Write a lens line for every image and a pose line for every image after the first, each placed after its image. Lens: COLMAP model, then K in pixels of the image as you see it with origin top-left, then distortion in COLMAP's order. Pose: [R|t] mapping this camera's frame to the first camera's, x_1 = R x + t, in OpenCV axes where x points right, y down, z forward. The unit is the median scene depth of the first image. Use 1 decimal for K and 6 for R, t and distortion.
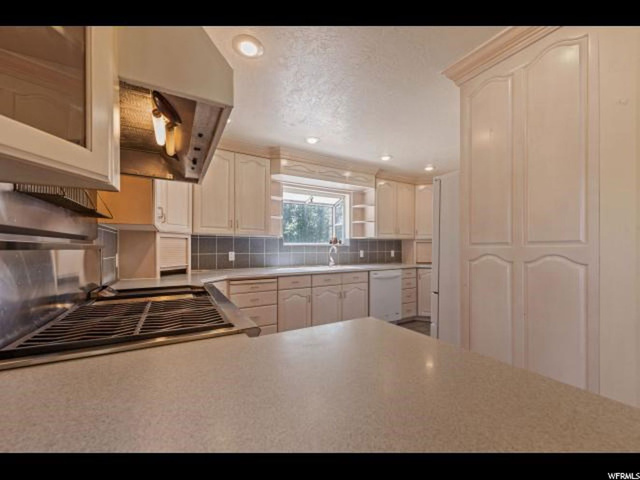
lens RADIAL K [[264.0, 0, 321.6], [0, 264.0, 245.2], [0, 0, 1]] dist [0.000537, 0.000091]
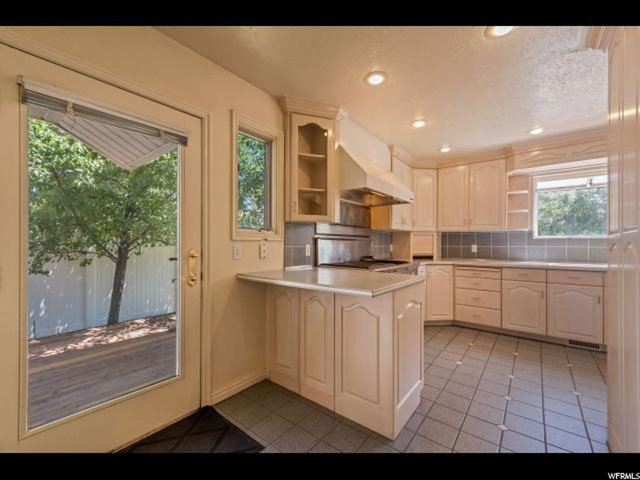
lens RADIAL K [[264.0, 0, 321.6], [0, 264.0, 245.2], [0, 0, 1]] dist [0.000537, 0.000091]
pose [[0.366705, 0.005369, -0.930322, 0.543603], [0.003865, 0.999966, 0.007295, 0.015722], [0.930329, -0.006270, 0.366672, -0.090860]]
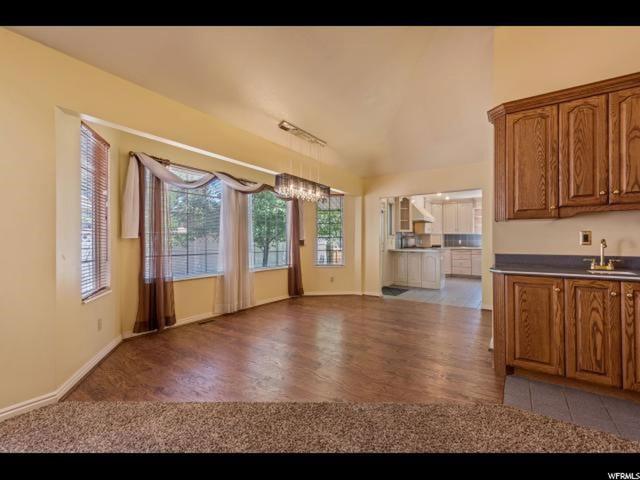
lens RADIAL K [[285.6, 0, 320.0], [0, 285.6, 240.0], [0, 0, 1]] dist [0.000798, 0.000182]
pose [[0.425314, -0.003511, -0.905039, 1.648658], [0.008658, 0.999963, 0.000189, 0.012517], [0.905005, -0.007916, 0.425328, -1.456974]]
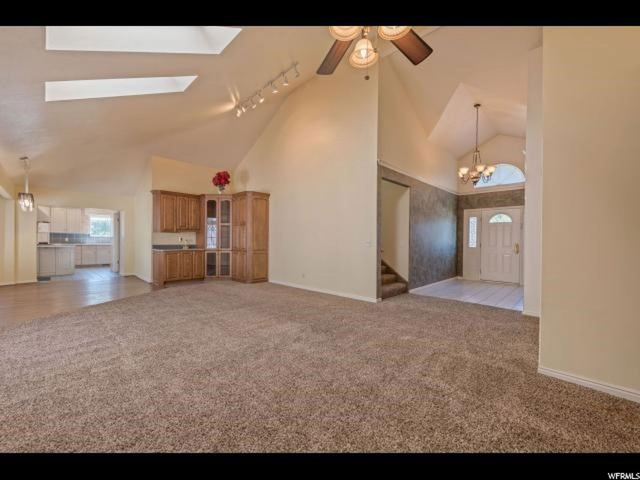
lens RADIAL K [[264.0, 0, 321.6], [0, 264.0, 245.2], [0, 0, 1]] dist [0.000537, 0.000091]
pose [[0.962167, 0.004858, 0.272419, 1.791860], [-0.011941, 0.999632, 0.024349, -0.003633], [-0.272200, -0.026681, 0.961871, -2.968041]]
